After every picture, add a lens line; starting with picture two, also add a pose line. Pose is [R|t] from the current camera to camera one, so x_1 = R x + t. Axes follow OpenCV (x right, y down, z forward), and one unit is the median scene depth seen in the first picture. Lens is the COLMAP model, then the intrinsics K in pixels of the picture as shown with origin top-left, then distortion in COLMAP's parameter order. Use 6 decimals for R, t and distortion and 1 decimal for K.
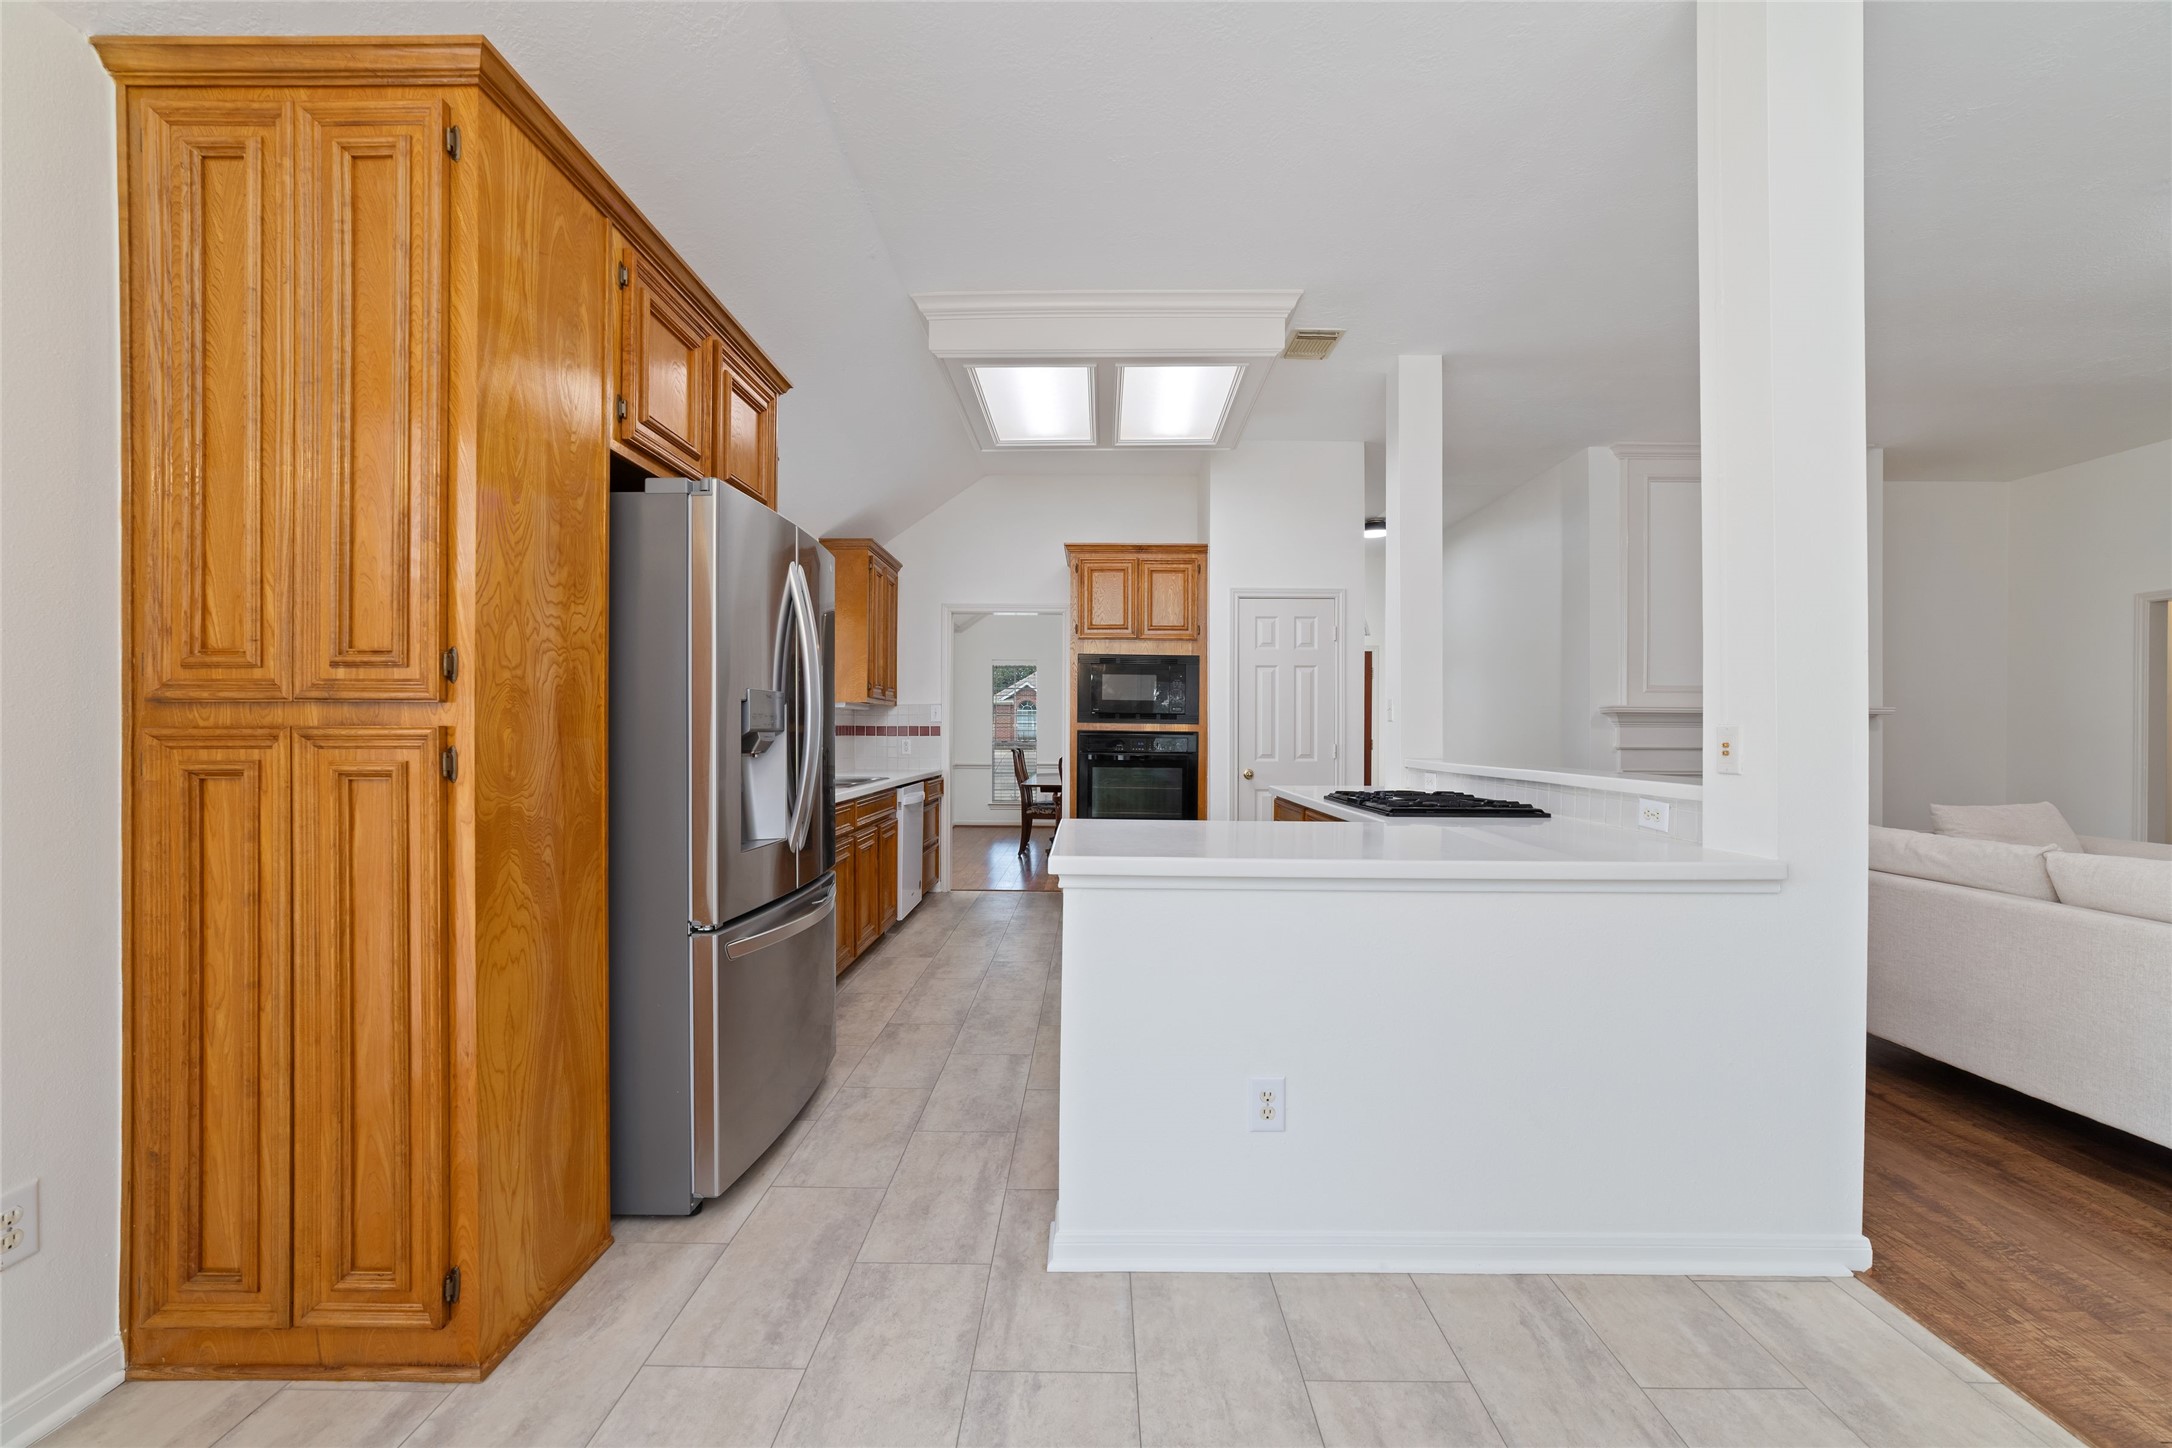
lens RADIAL K [[841.1, 0, 1093.6], [0, 841.1, 727.1], [0, 0, 1]] dist [-0.024651, 0.007113]
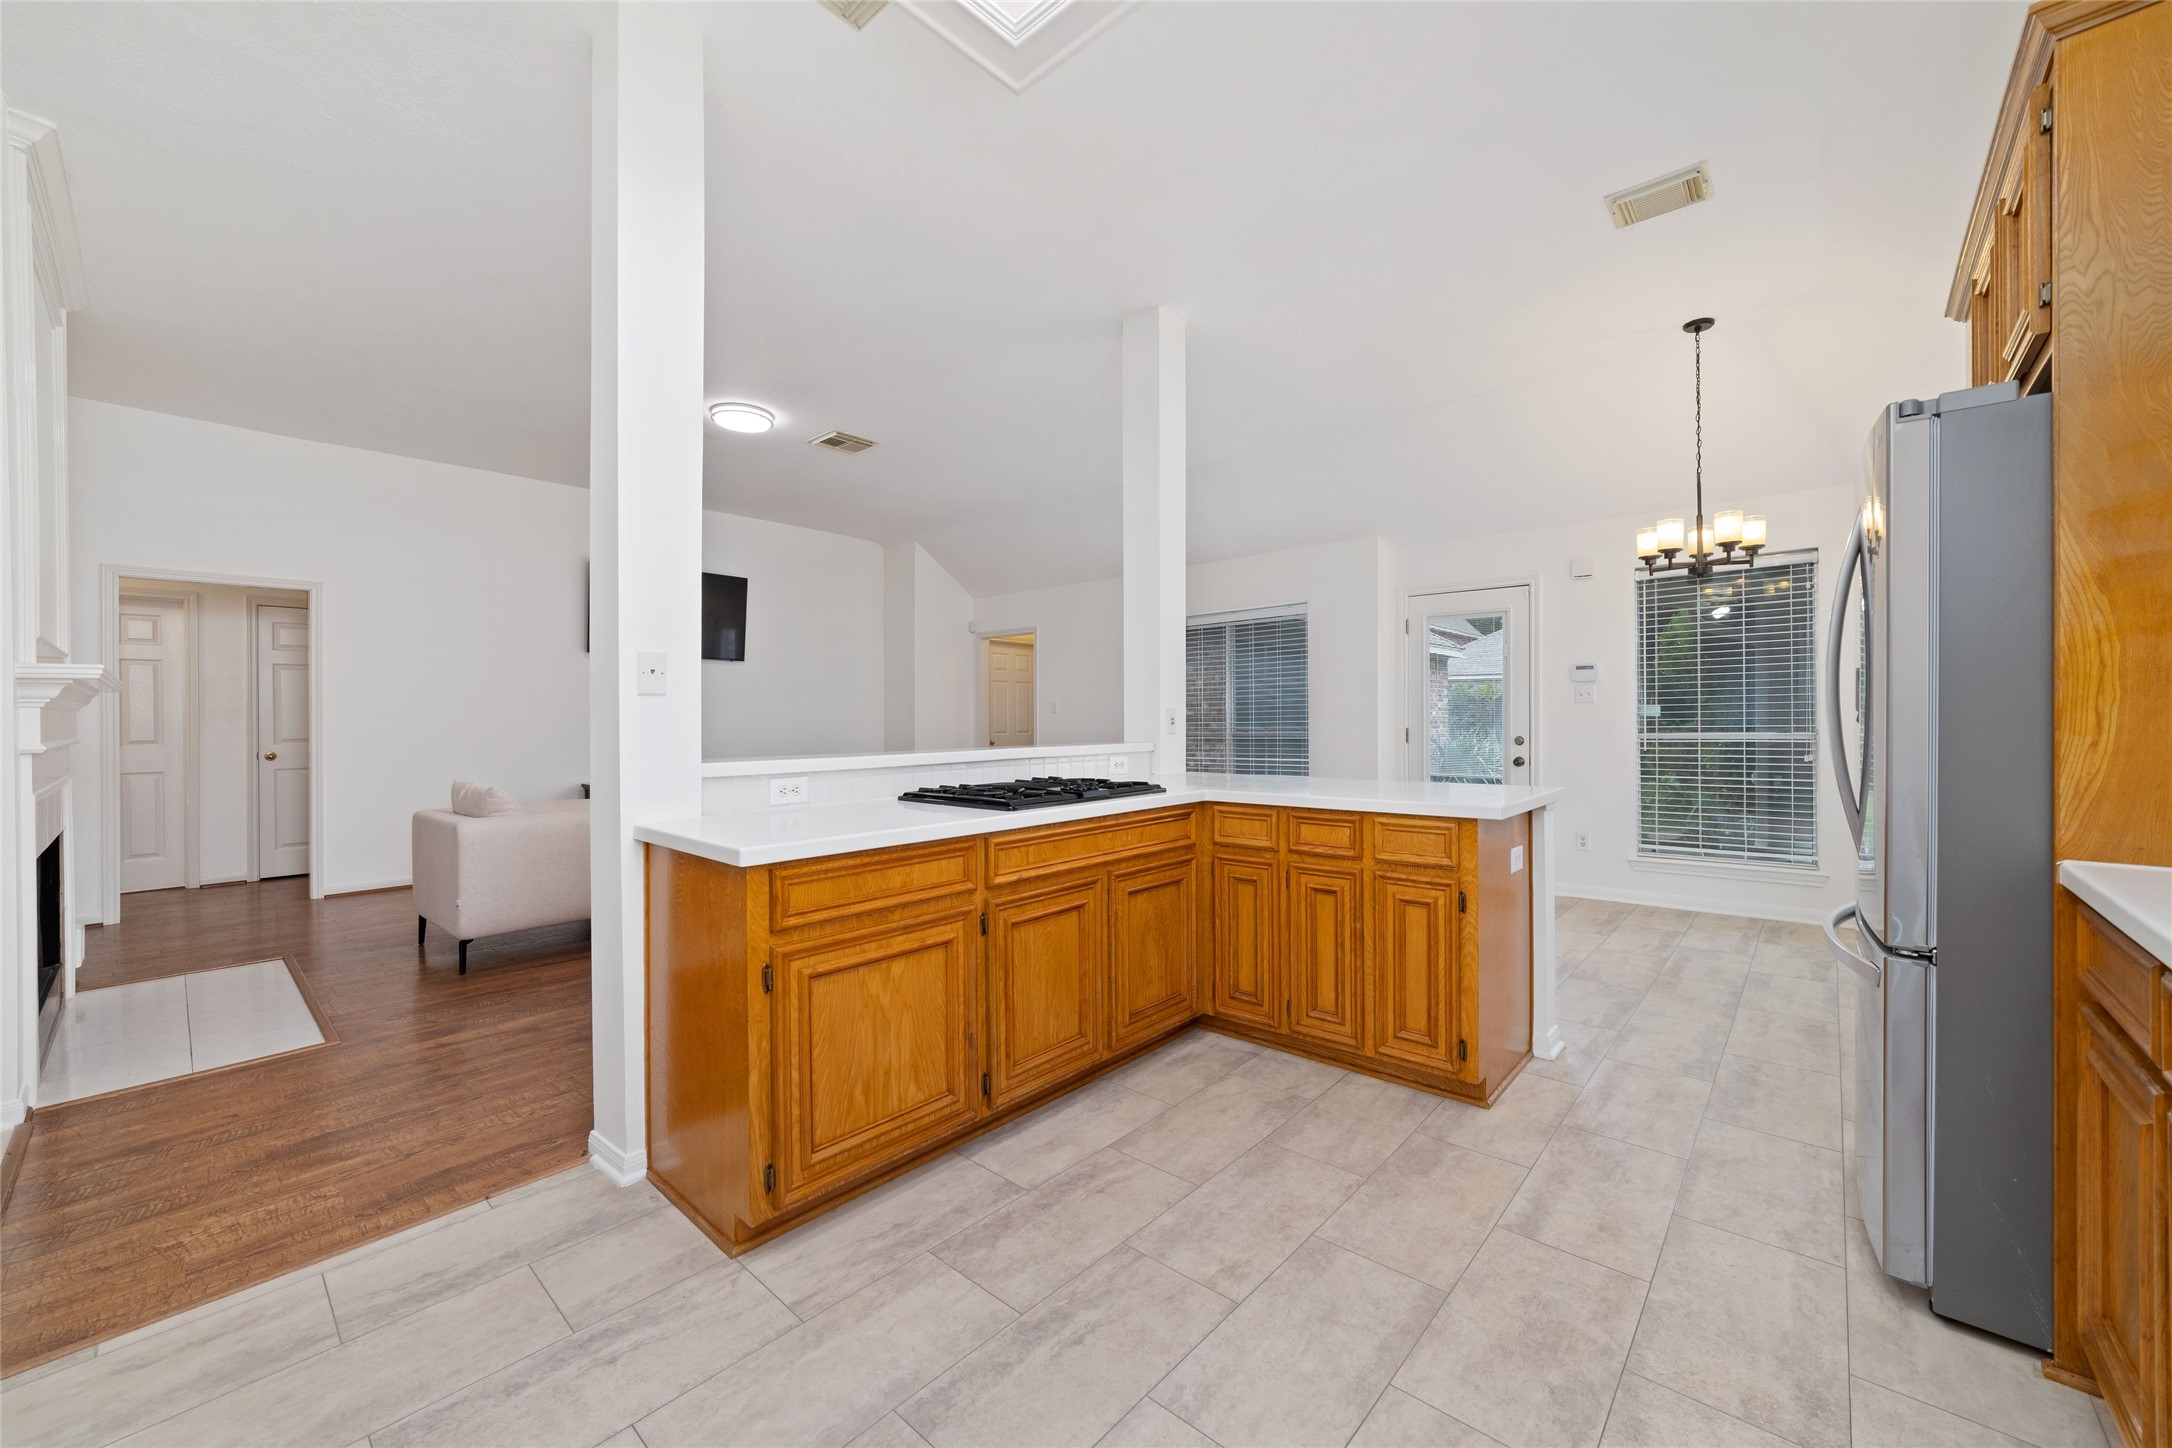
lens RADIAL K [[831.9, 0, 1088.3], [0, 831.9, 715.9], [0, 0, 1]] dist [-0.021479, 0.004625]
pose [[-0.744561, -0.002771, 0.667549, -0.430402], [-0.000646, 0.999994, 0.003430, 0.010216], [-0.667554, 0.002122, -0.744558, 2.789348]]
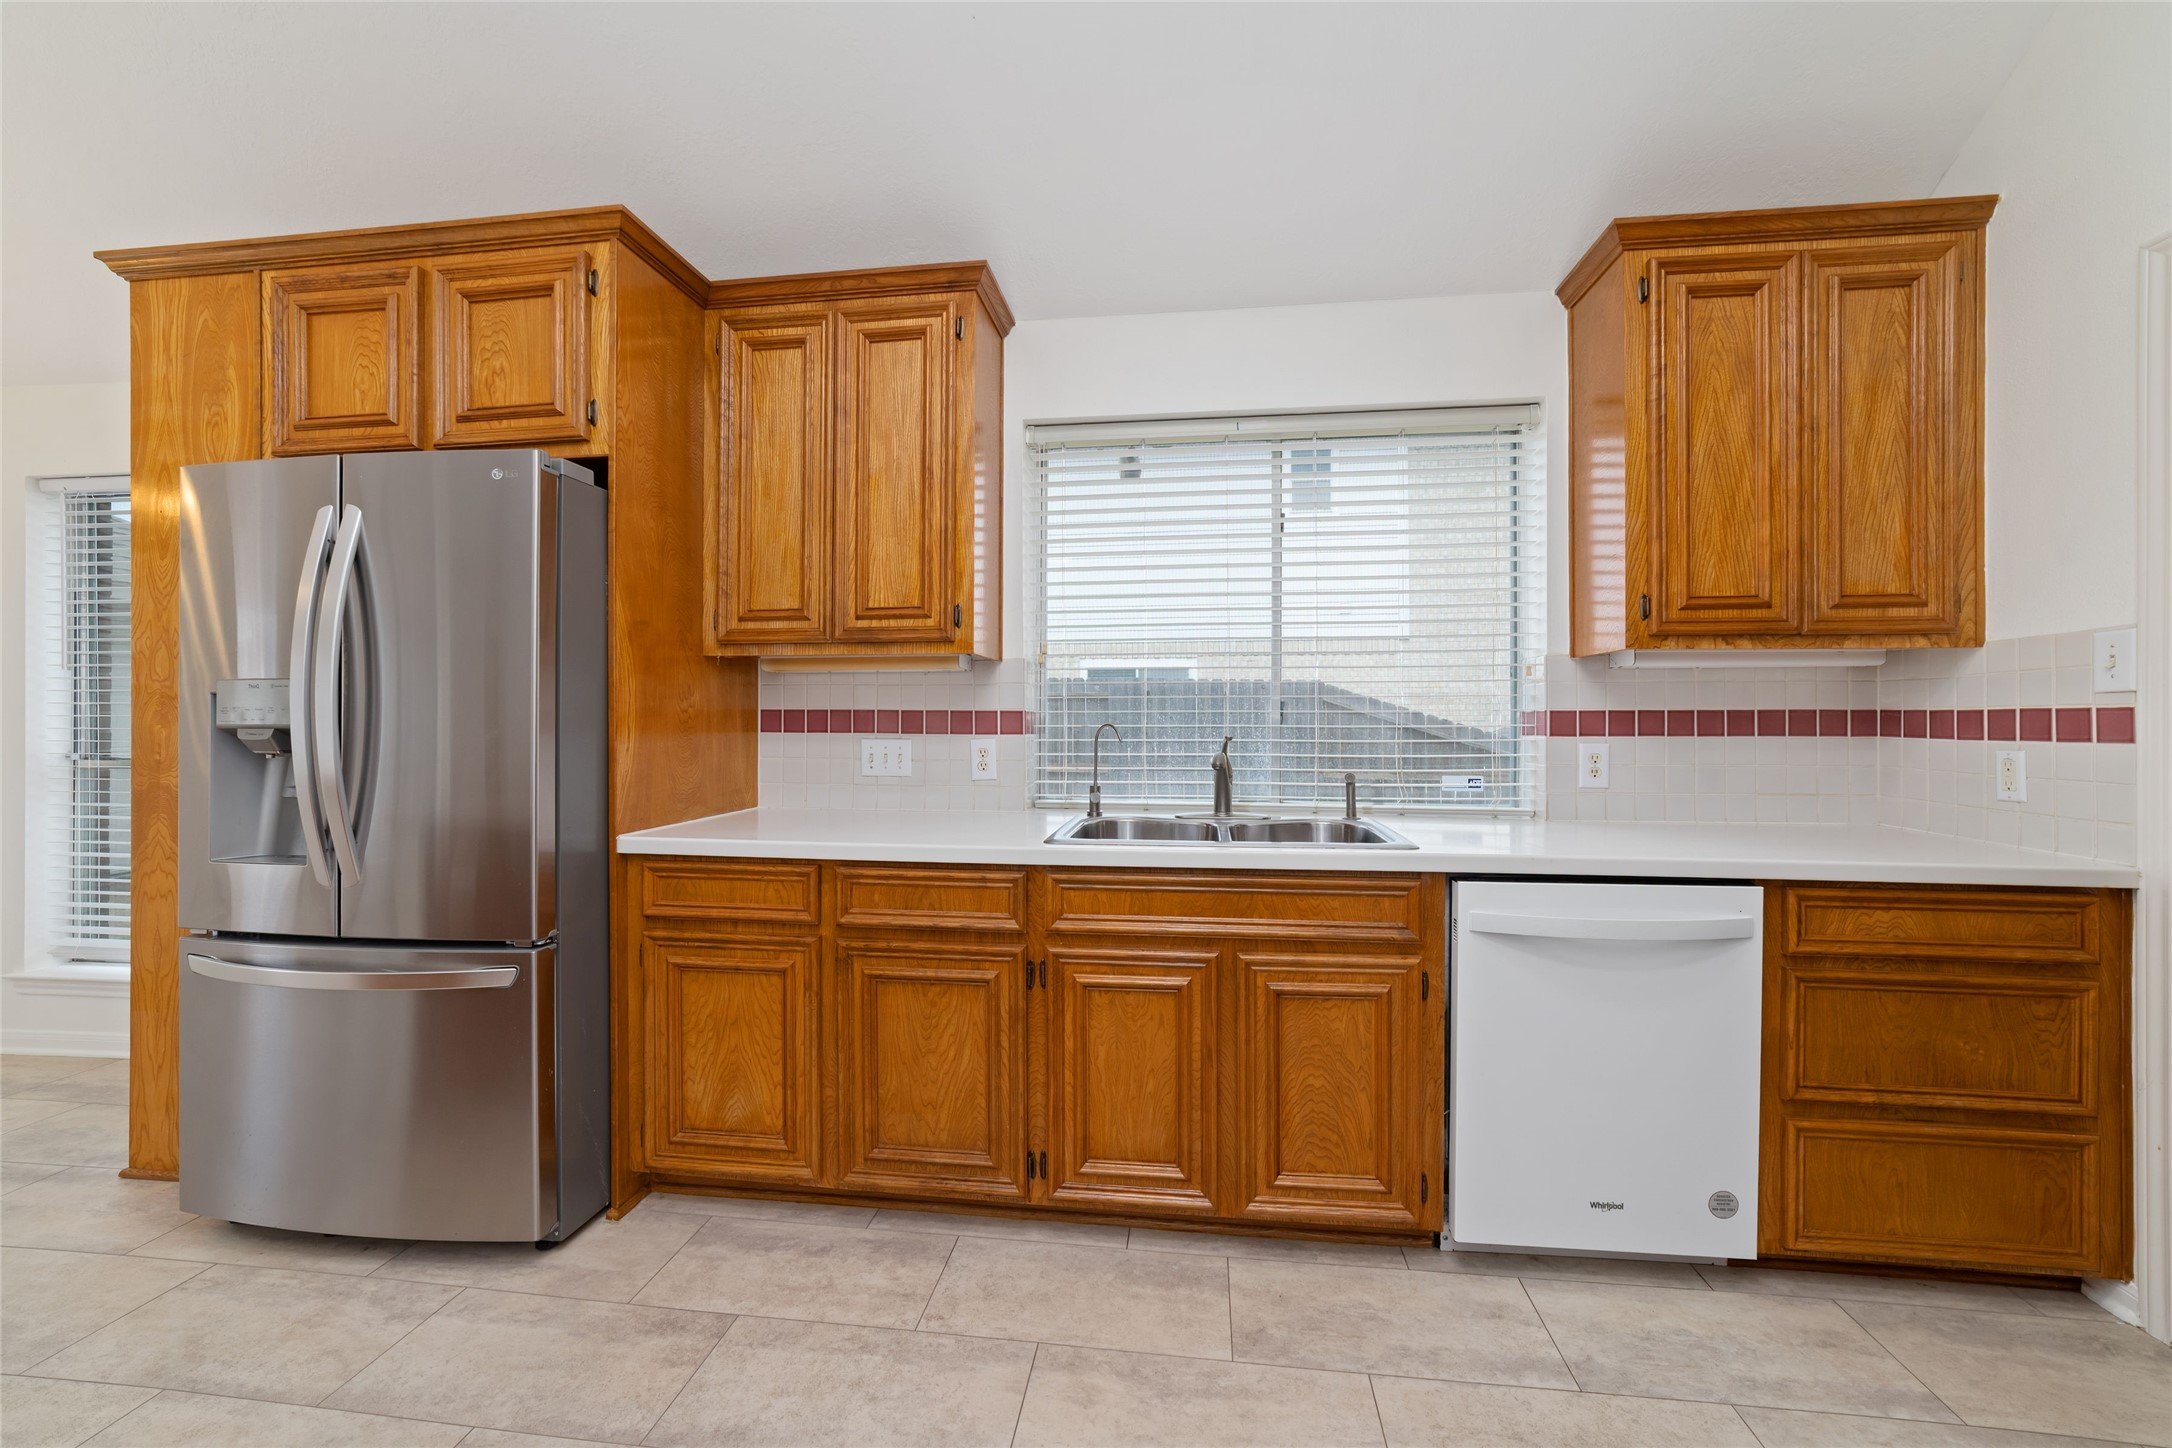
lens RADIAL K [[846.7, 0, 1104.0], [0, 846.7, 716.7], [0, 0, 1]] dist [-0.020692, 0.007308]
pose [[-0.122462, -0.001506, -0.992472, 0.408628], [0.006731, 0.999975, -0.002348, 0.001299], [0.992450, -0.006968, -0.122449, 2.357372]]
